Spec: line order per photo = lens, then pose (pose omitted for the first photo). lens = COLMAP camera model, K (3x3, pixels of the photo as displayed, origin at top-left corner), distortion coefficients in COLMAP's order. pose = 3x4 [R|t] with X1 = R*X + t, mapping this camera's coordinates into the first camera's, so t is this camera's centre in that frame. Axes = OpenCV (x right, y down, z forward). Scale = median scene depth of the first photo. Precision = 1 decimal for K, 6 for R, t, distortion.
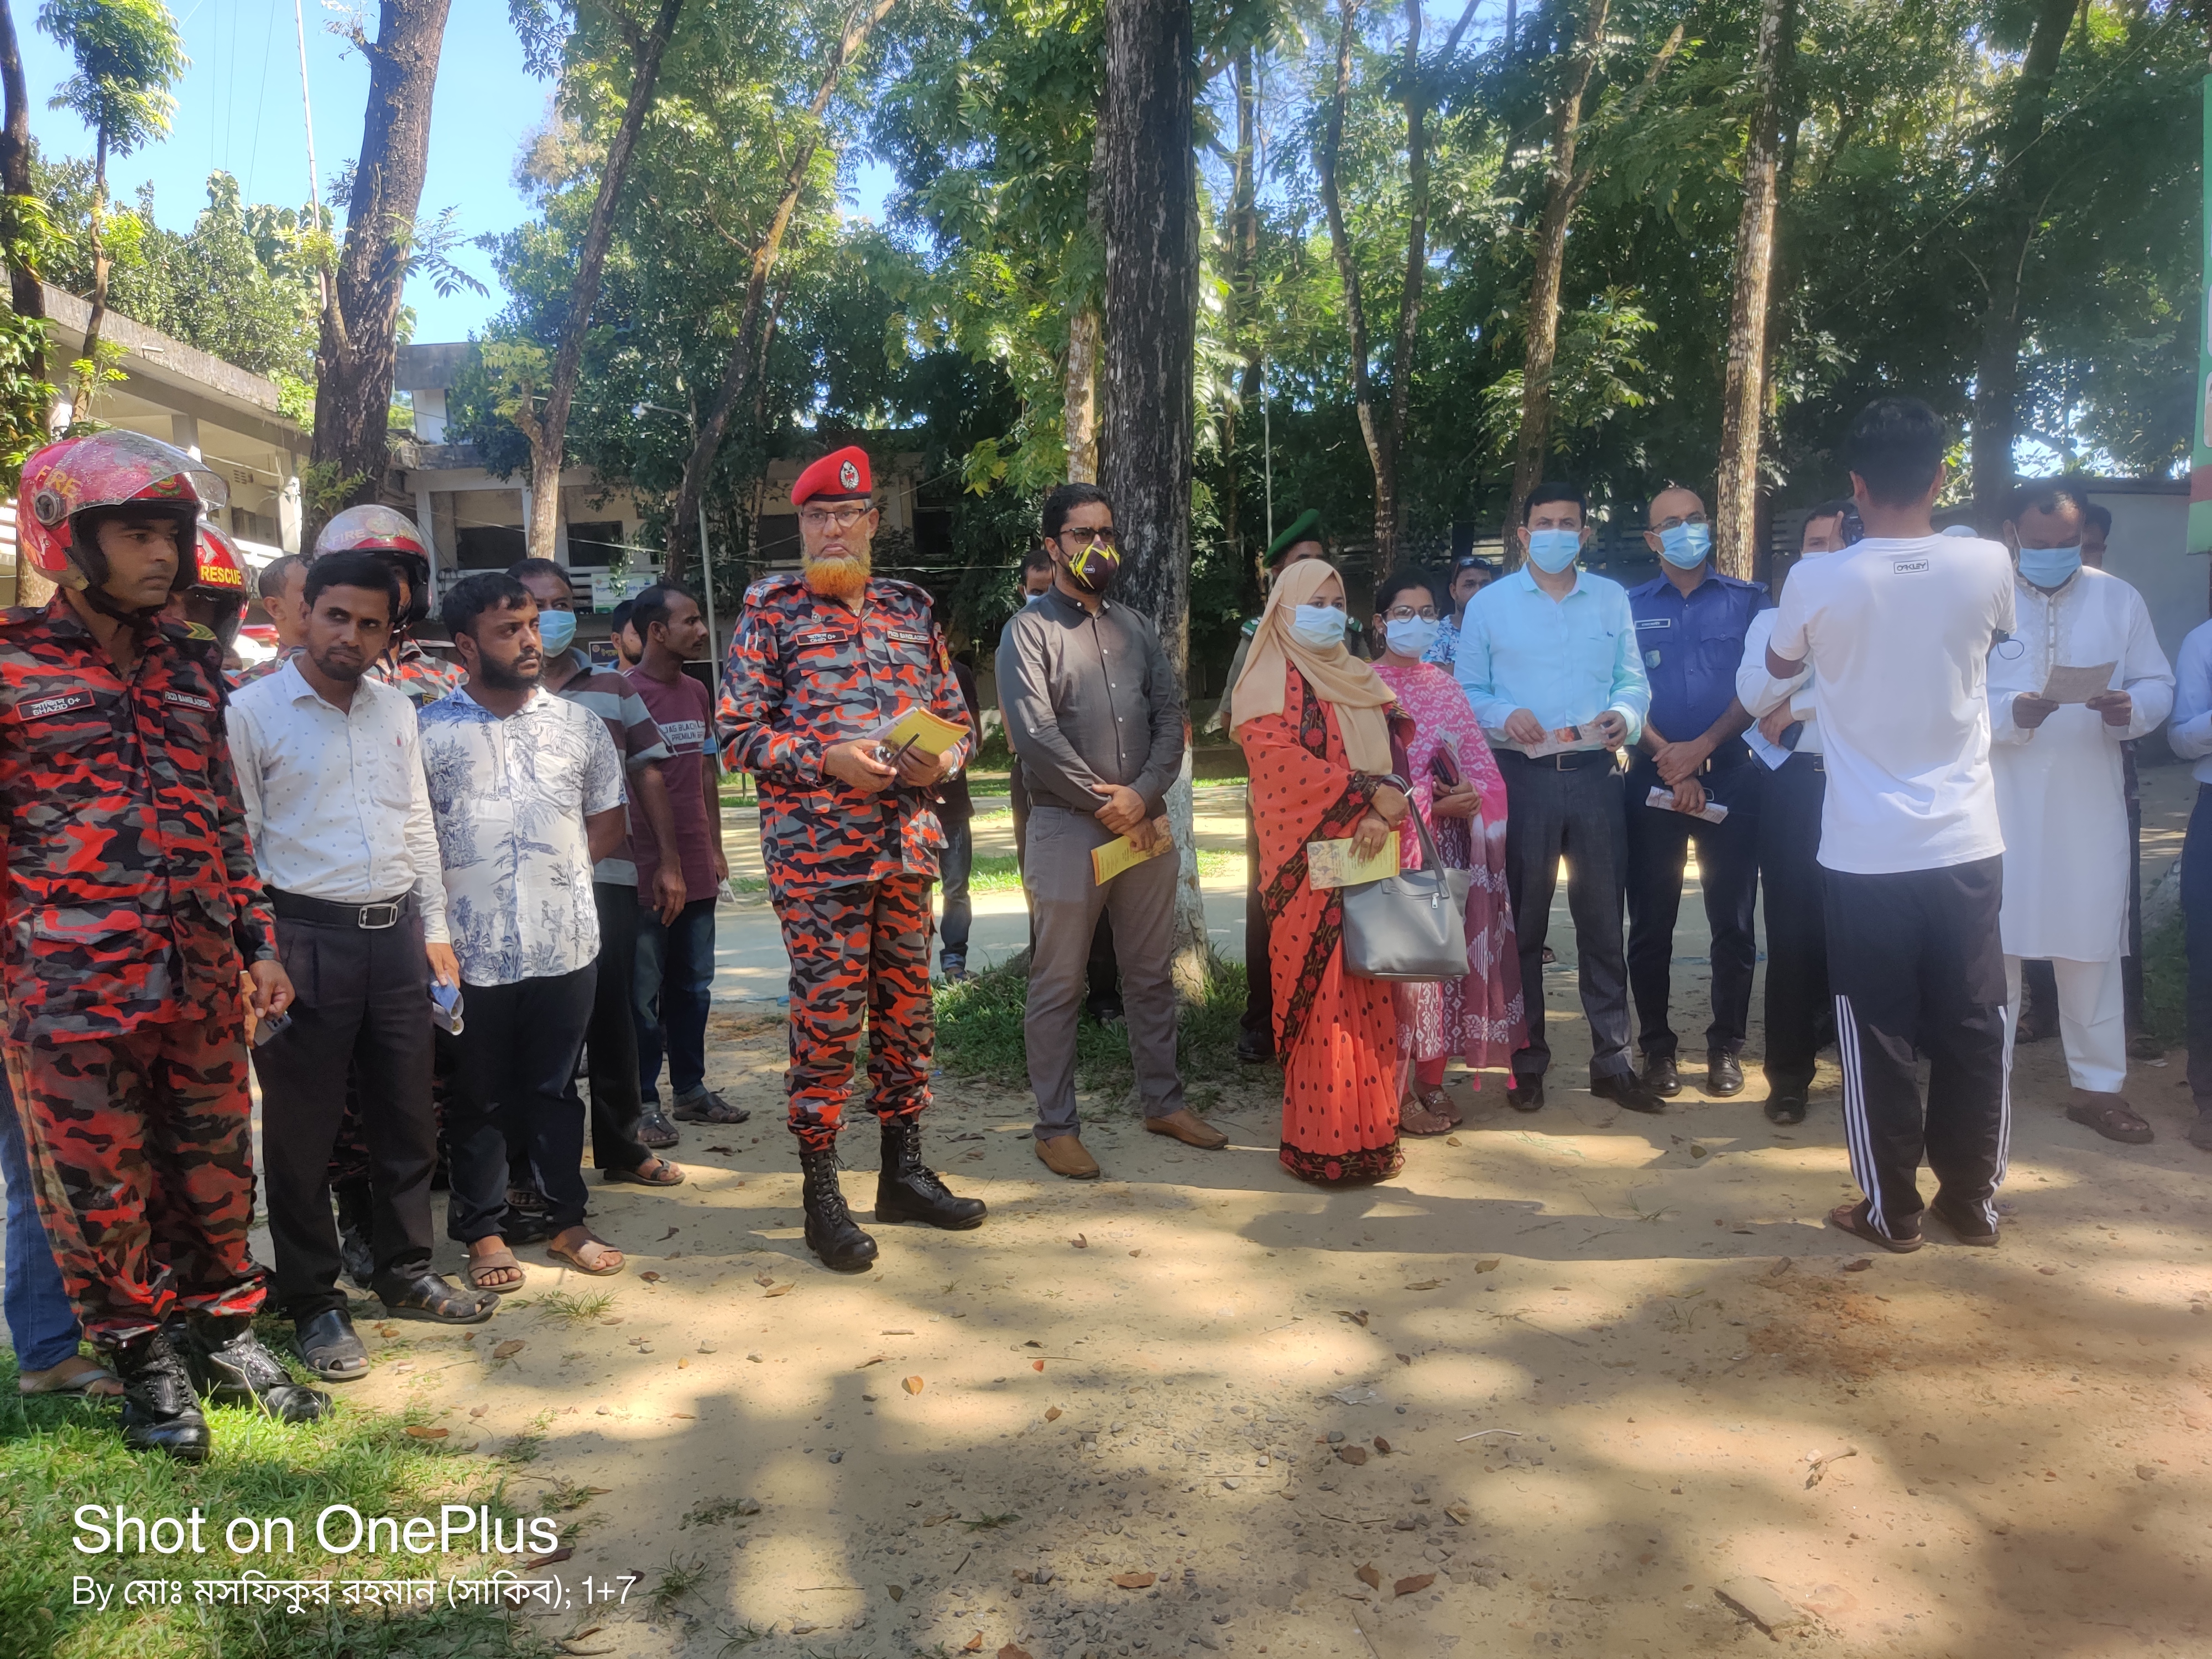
lens RADIAL K [[1769.2, 0, 1106.0], [0, 1769.2, 829.5], [0, 0, 1]] dist [-0.001753, -0.009074]
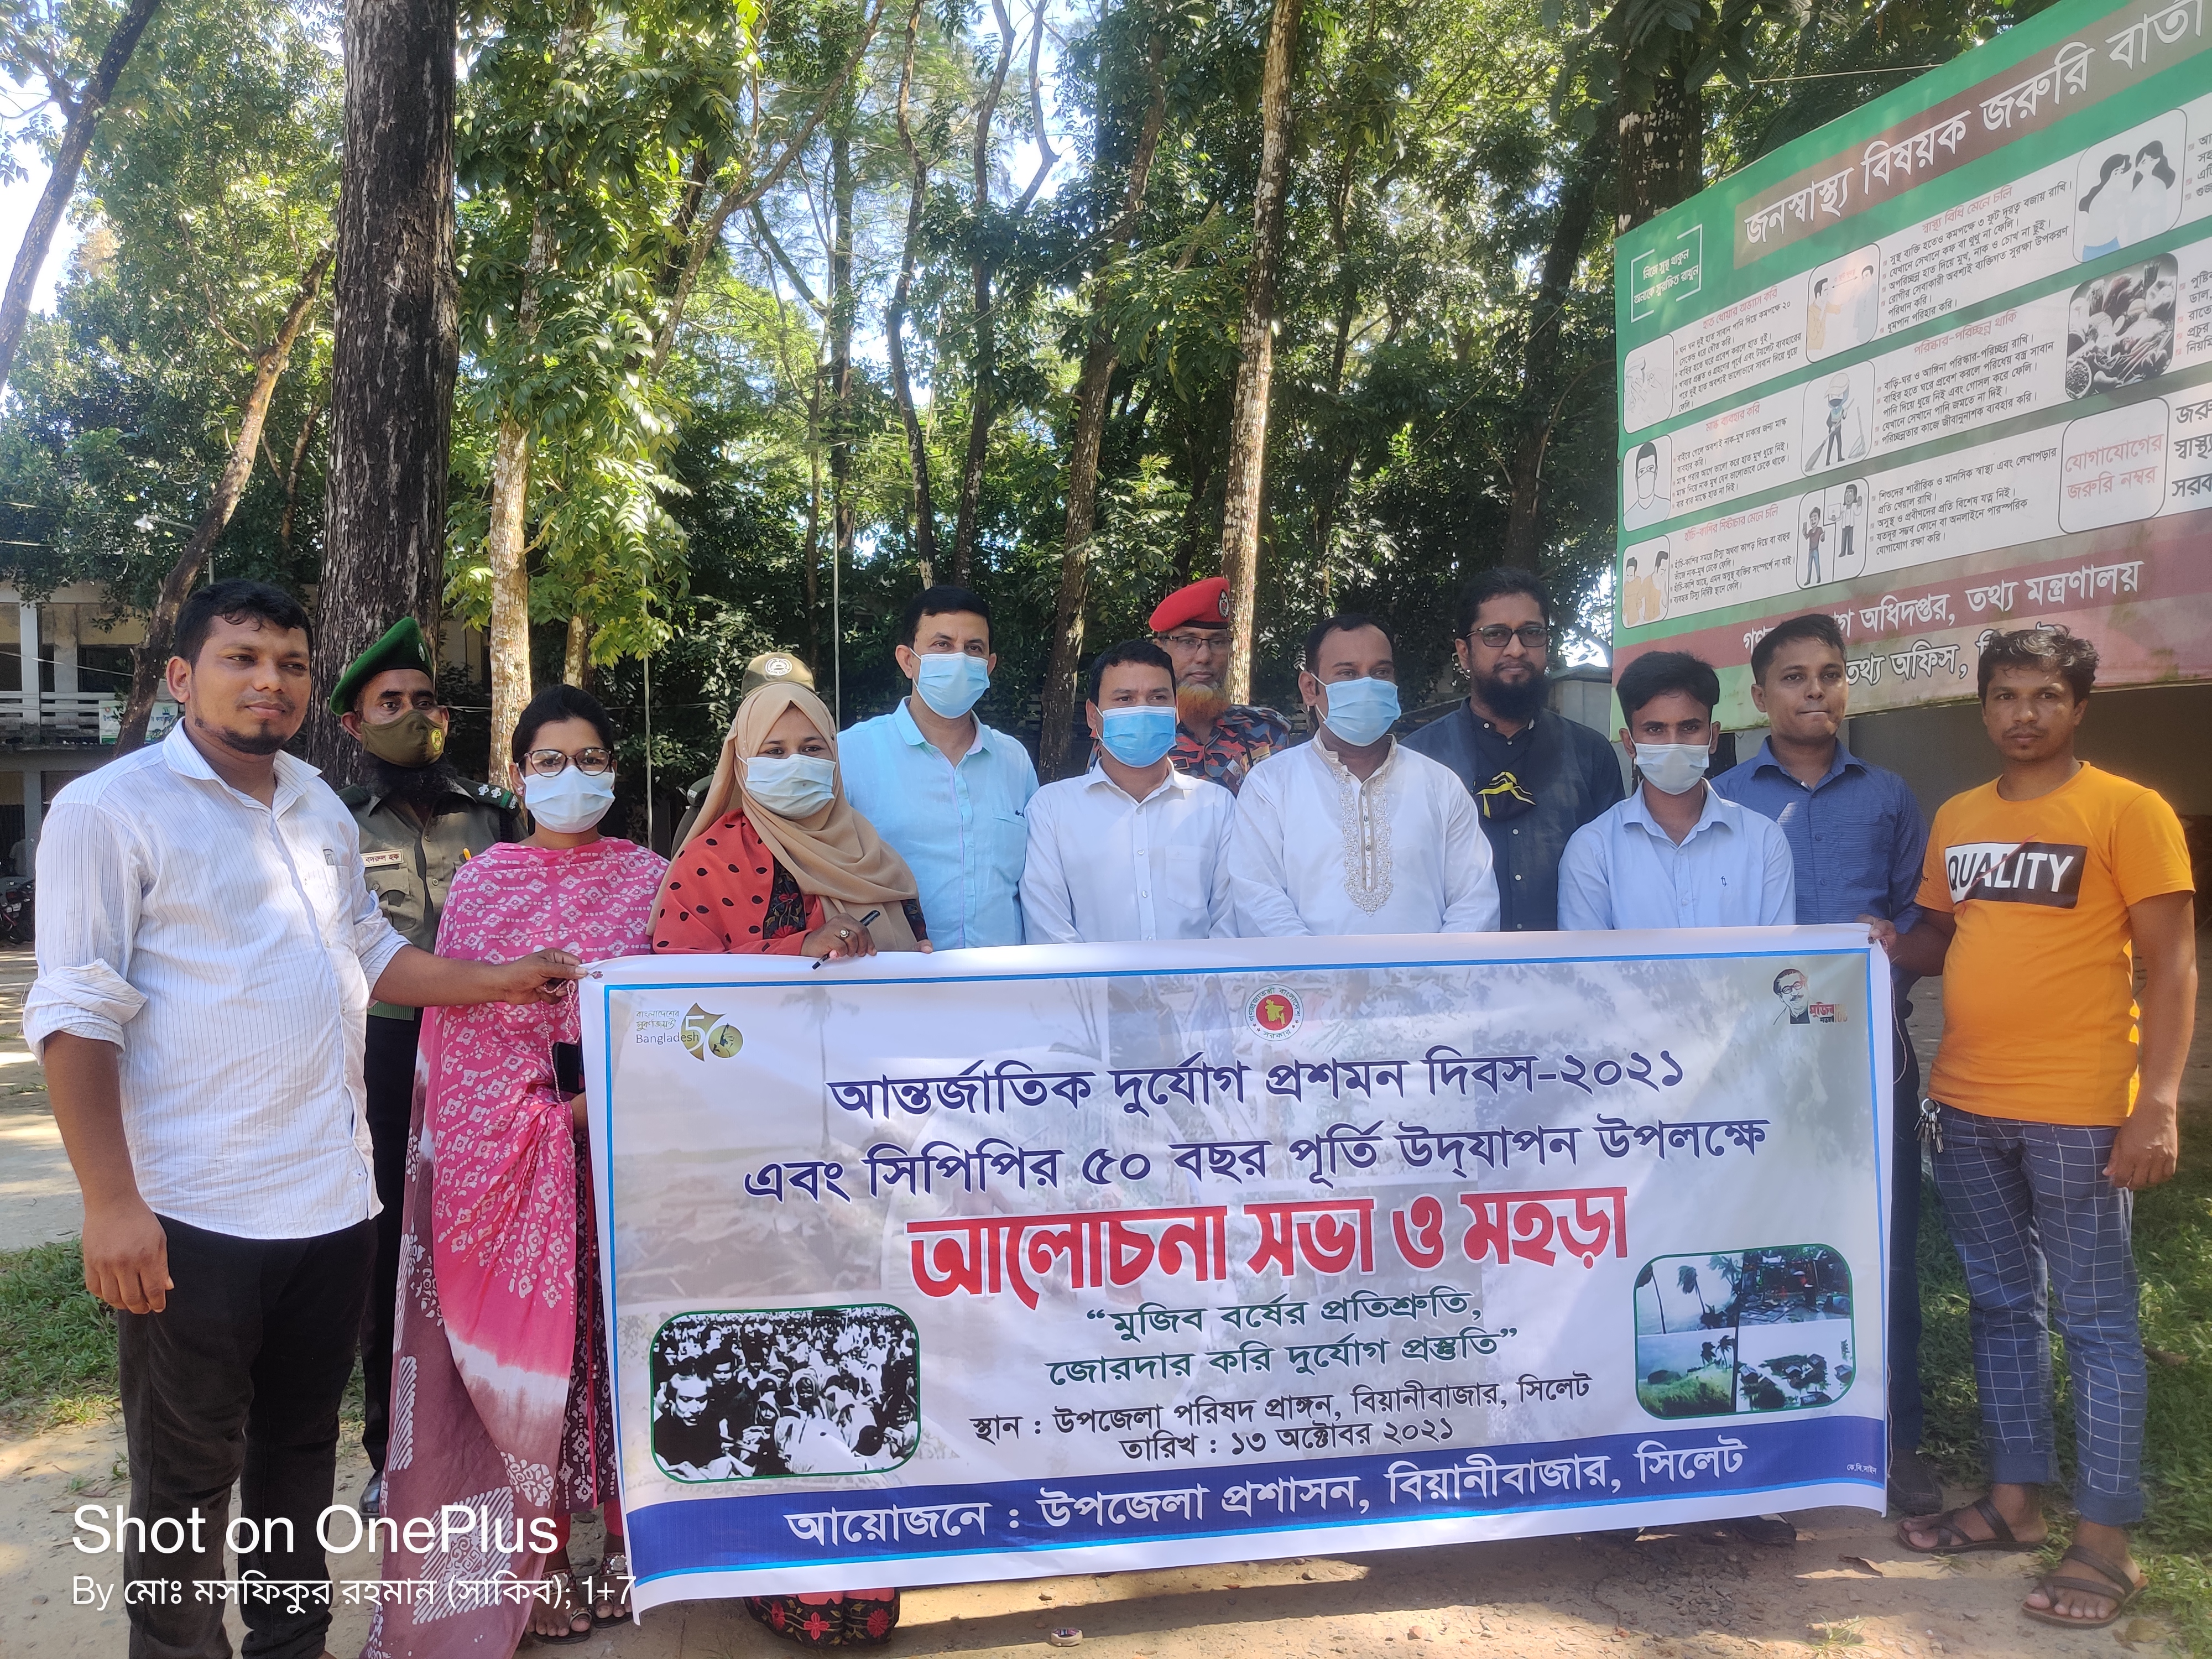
lens RADIAL K [[1746.2, 0, 1106.0], [0, 1746.2, 829.5], [0, 0, 1]] dist [-0.001731, -0.010322]
pose [[0.981497, 0.033554, 0.188515, 0.118807], [-0.016364, 0.995623, -0.092011, -0.015867], [-0.190777, 0.087224, 0.977750, 0.107177]]
